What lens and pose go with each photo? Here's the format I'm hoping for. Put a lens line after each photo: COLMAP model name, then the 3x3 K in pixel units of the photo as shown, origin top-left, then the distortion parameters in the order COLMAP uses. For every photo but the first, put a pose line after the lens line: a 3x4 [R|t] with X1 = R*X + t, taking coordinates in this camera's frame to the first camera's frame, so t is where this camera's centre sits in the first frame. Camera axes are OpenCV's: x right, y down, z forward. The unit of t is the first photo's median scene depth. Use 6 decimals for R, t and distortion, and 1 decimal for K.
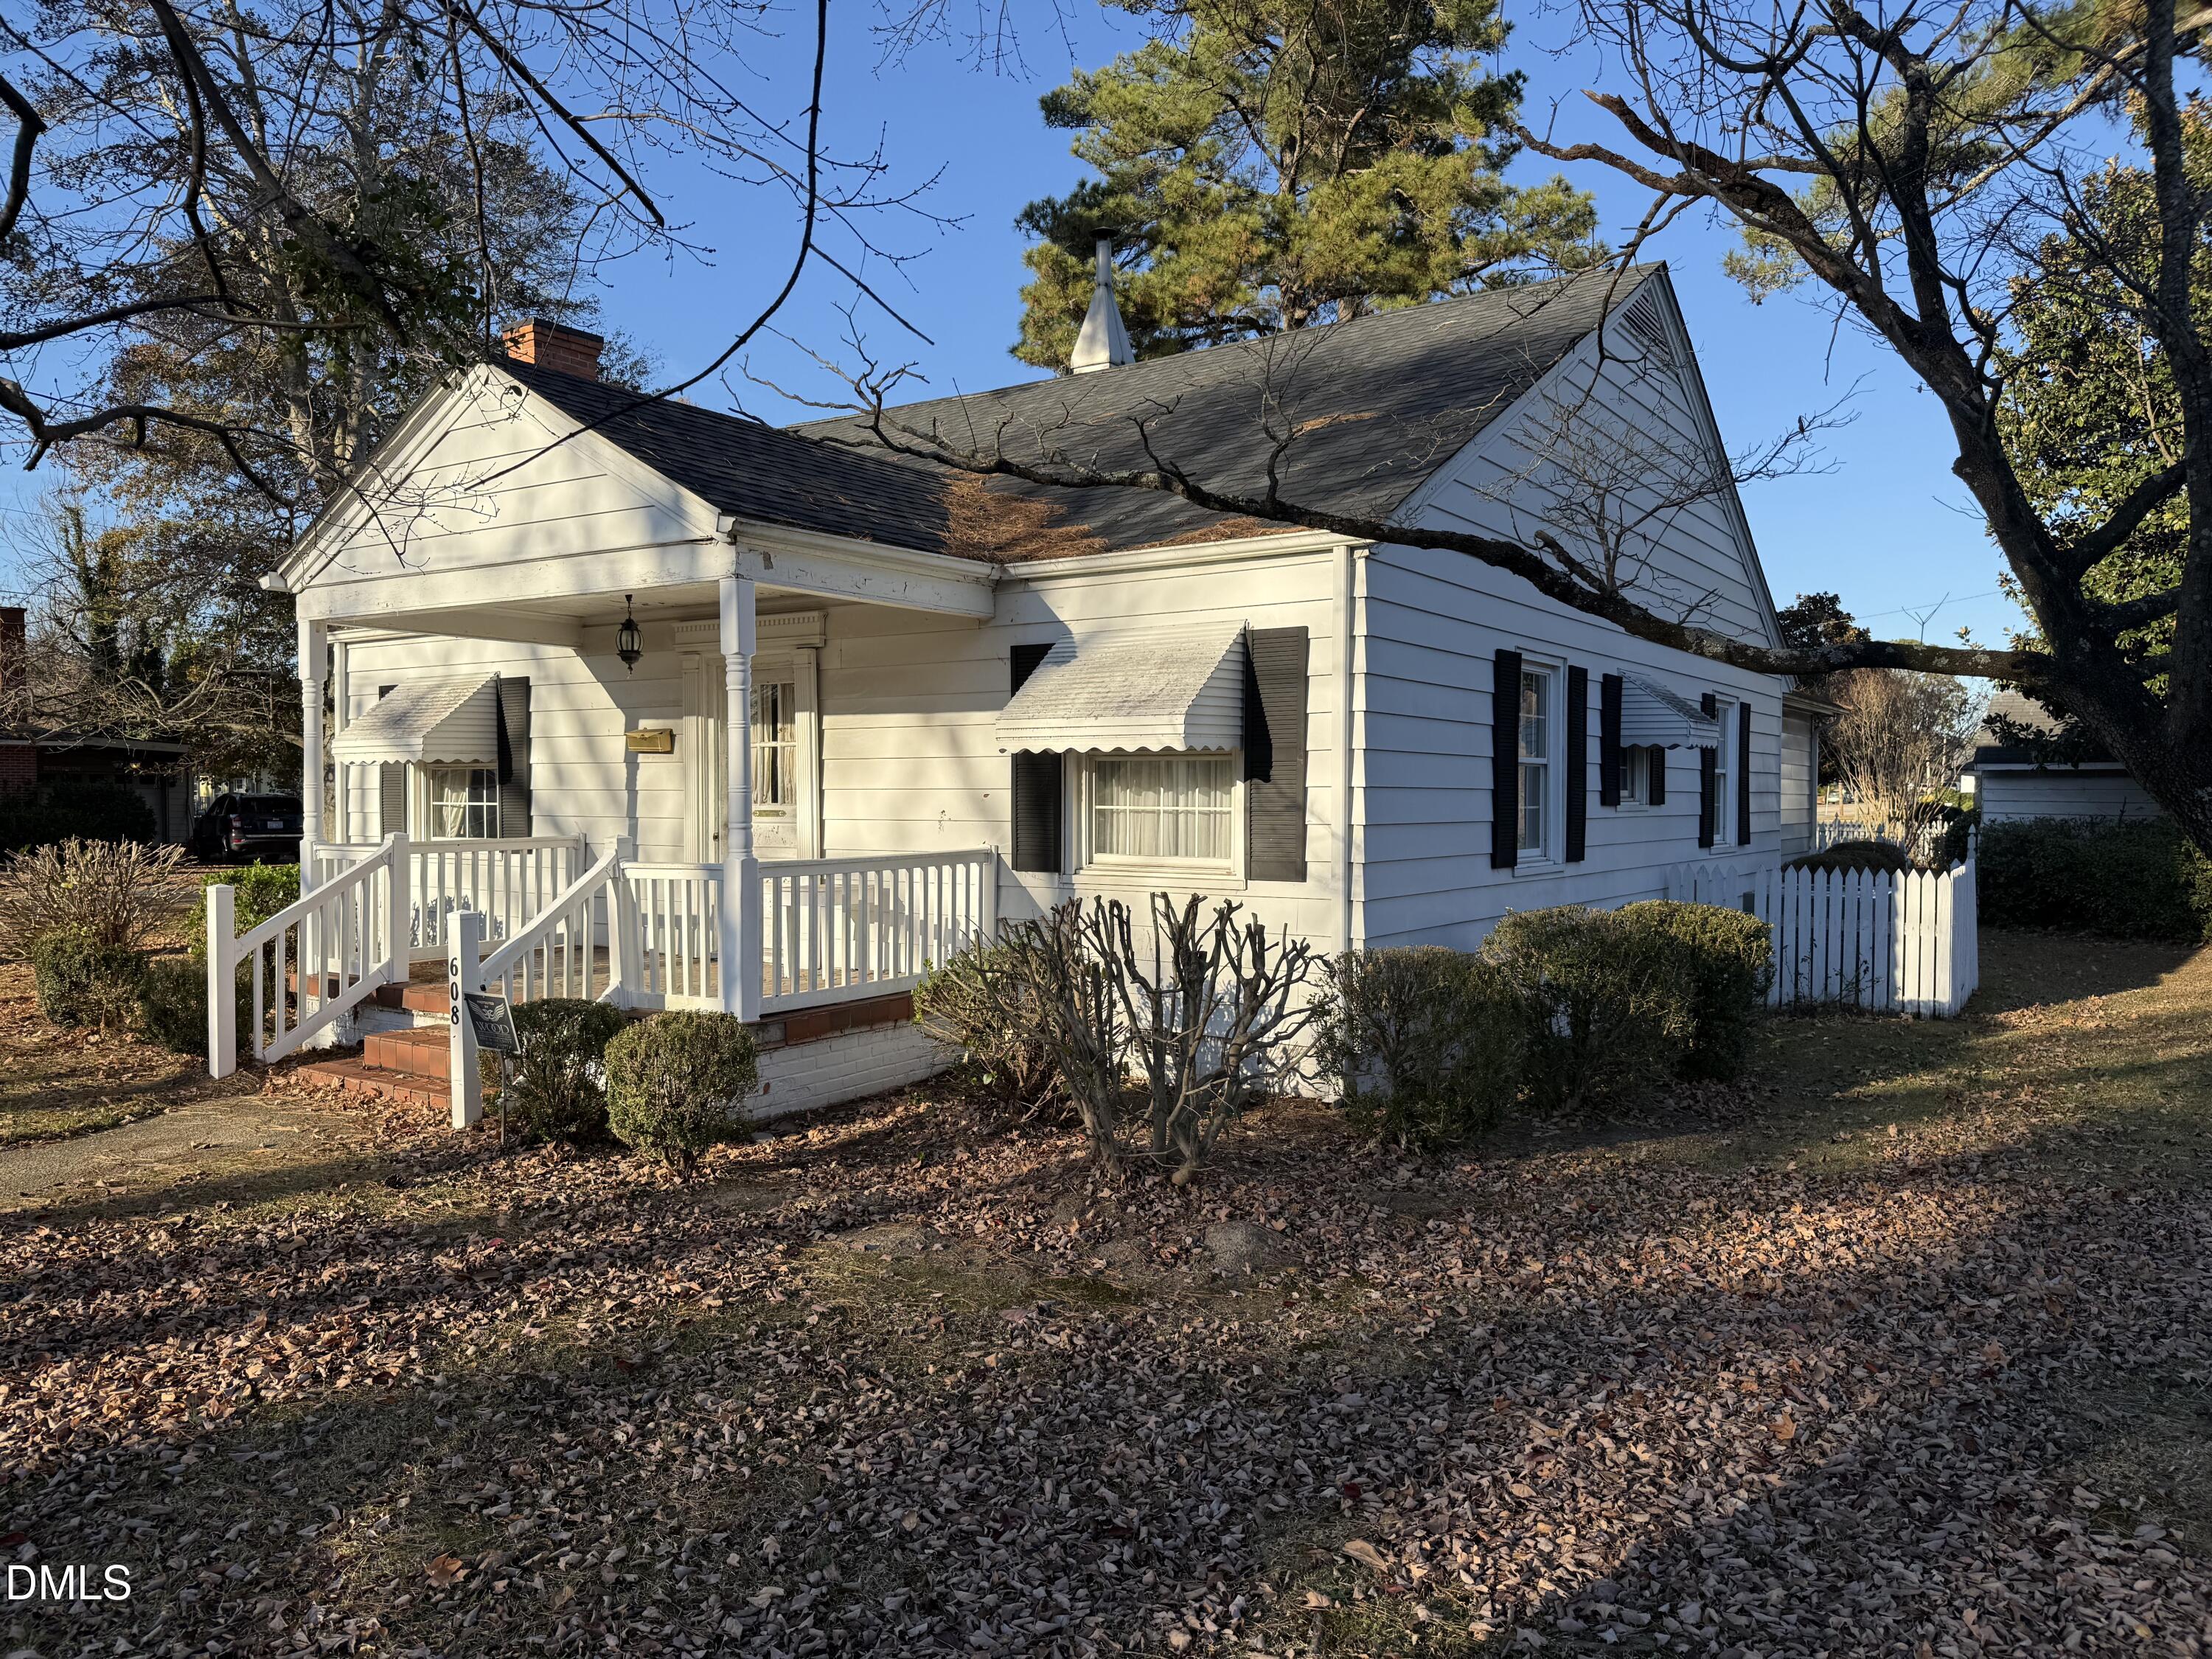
lens RADIAL K [[1546.9, 0, 1101.0], [0, 1546.9, 835.3], [0, 0, 1]] dist [0.137817, -0.244528]
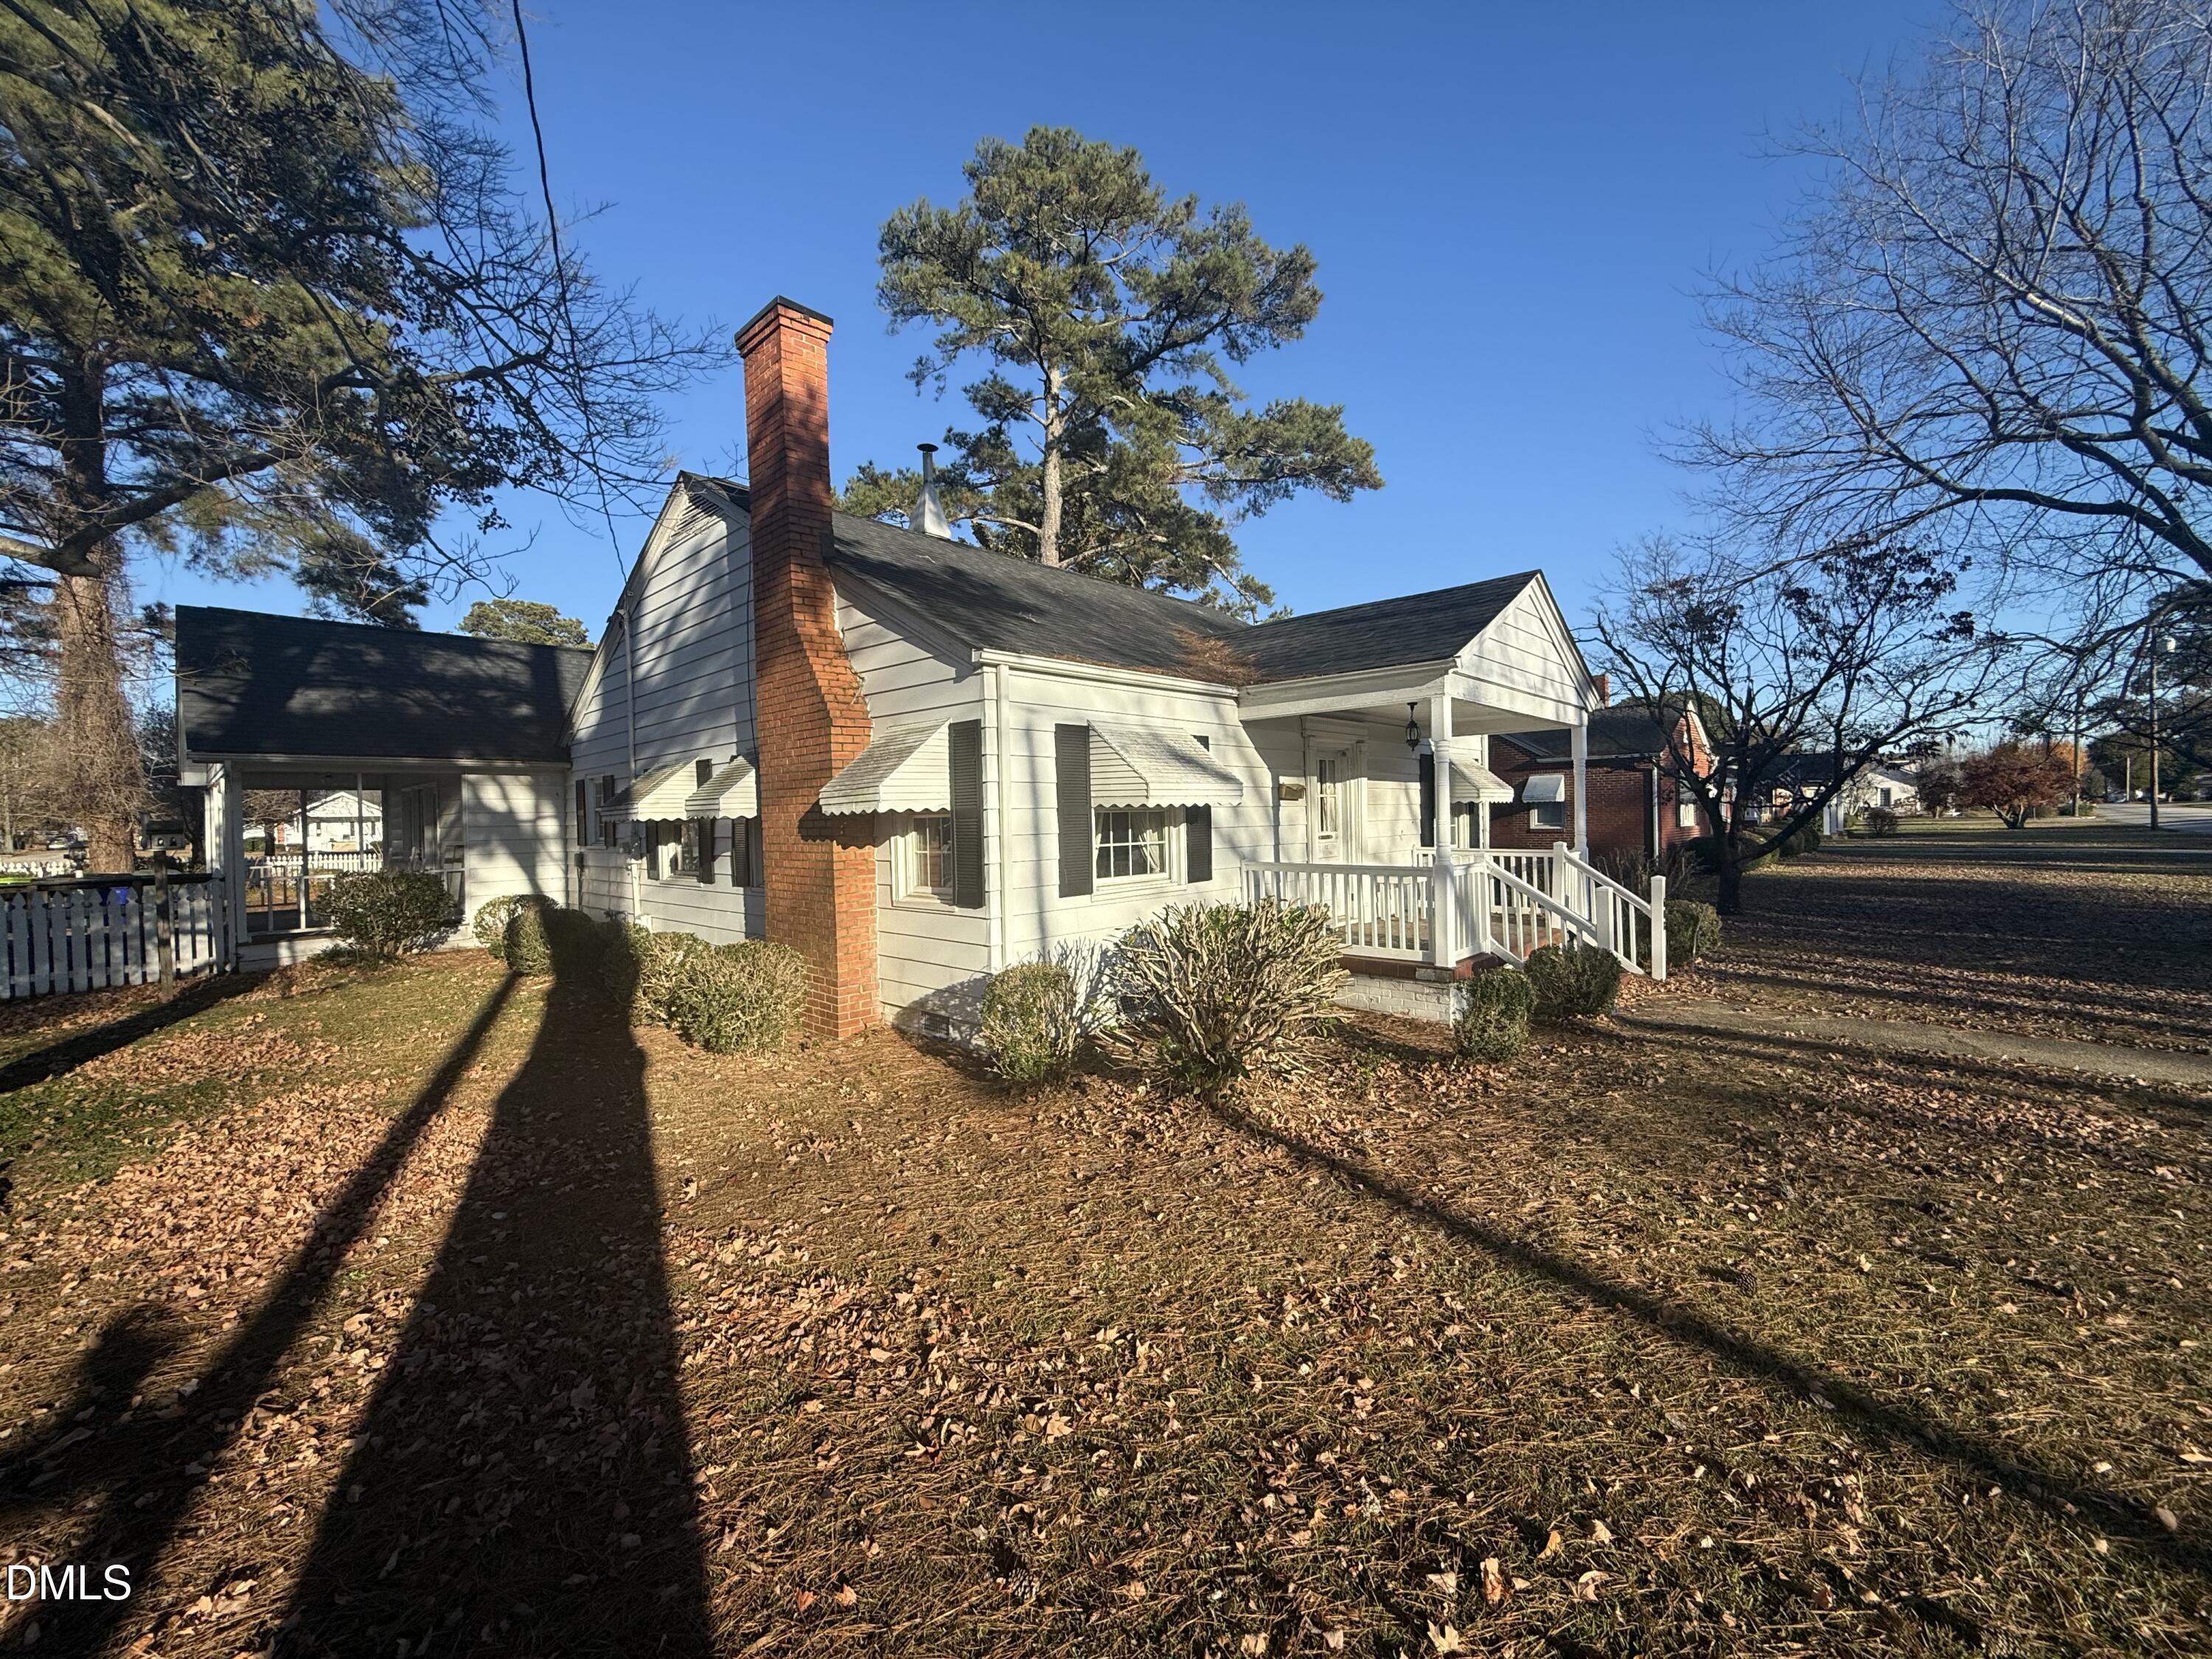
lens RADIAL K [[884.6, 0, 1099.3], [0, 884.6, 827.9], [0, 0, 1]] dist [0.000341, 0.000259]
pose [[0.156905, -0.019824, 0.987415, -1.348182], [0.050098, 0.998671, 0.012089, -0.053324], [-0.986342, 0.047570, 0.157689, 1.240690]]
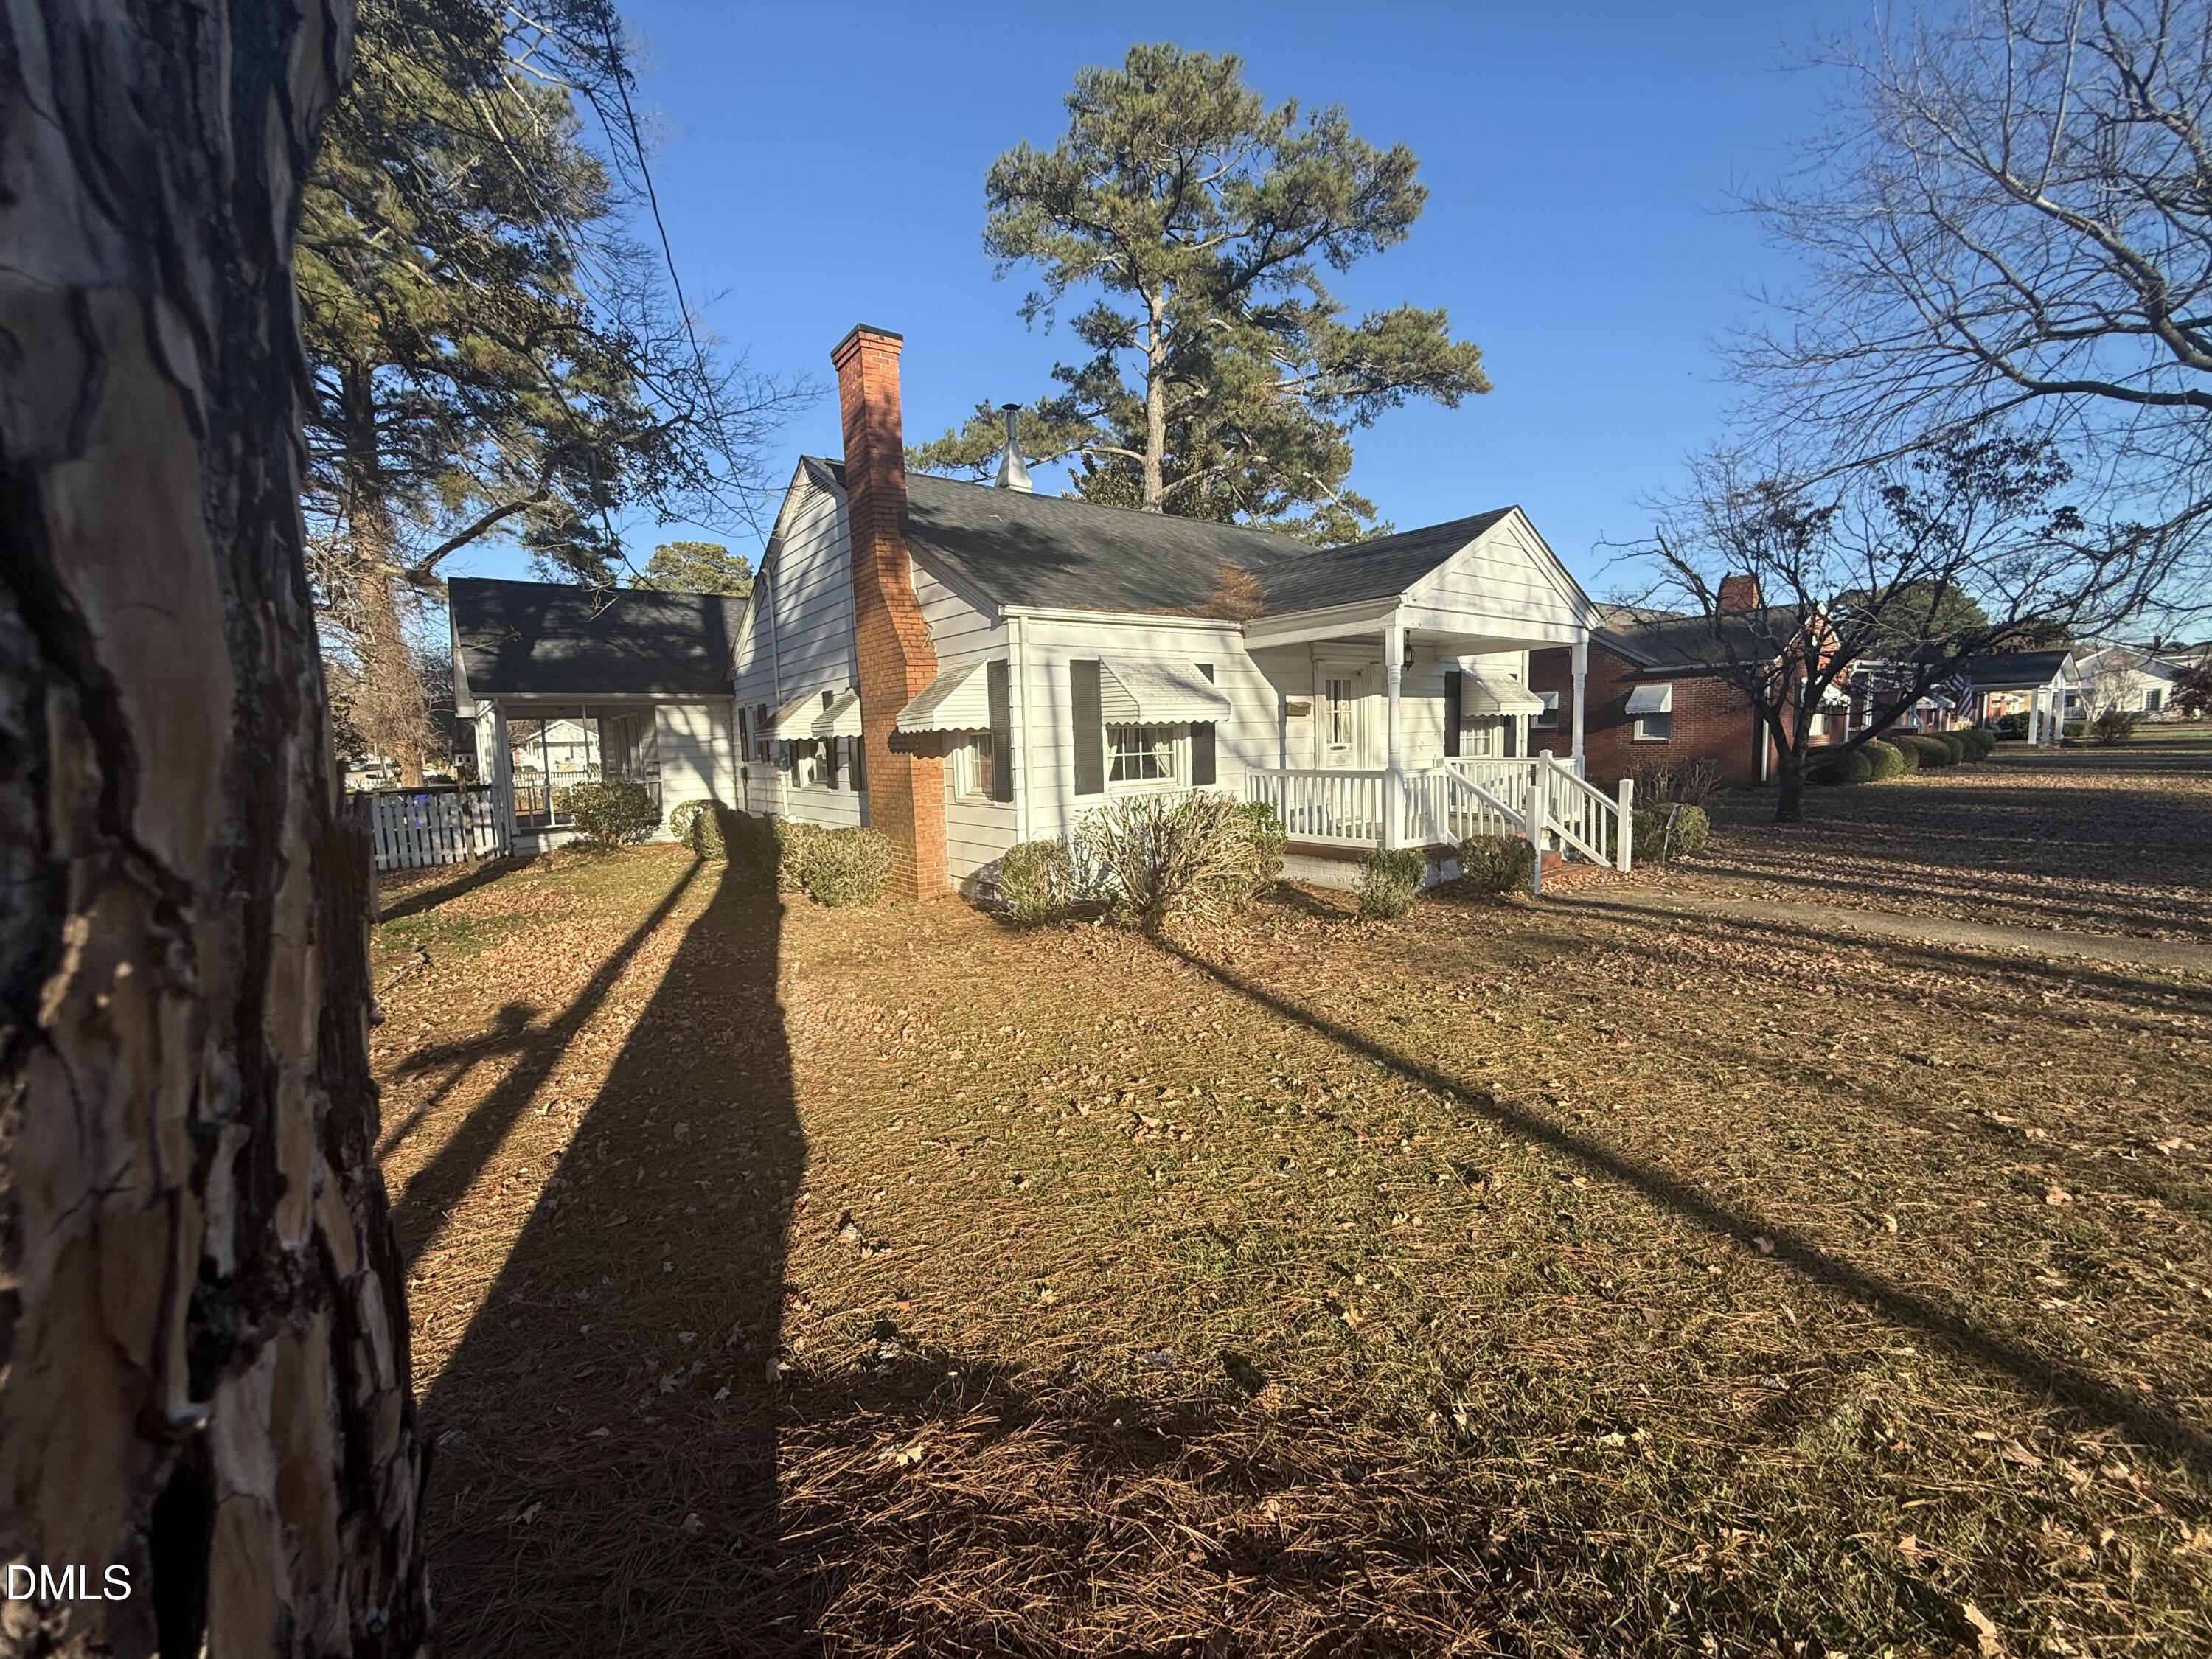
lens RADIAL K [[884.6, 0, 1099.3], [0, 884.6, 827.9], [0, 0, 1]] dist [0.000341, 0.000259]
pose [[0.315490, -0.109573, 0.942582, -1.524511], [0.061063, 0.993596, 0.095065, -0.042209], [-0.946962, 0.027565, 0.320160, 1.063737]]
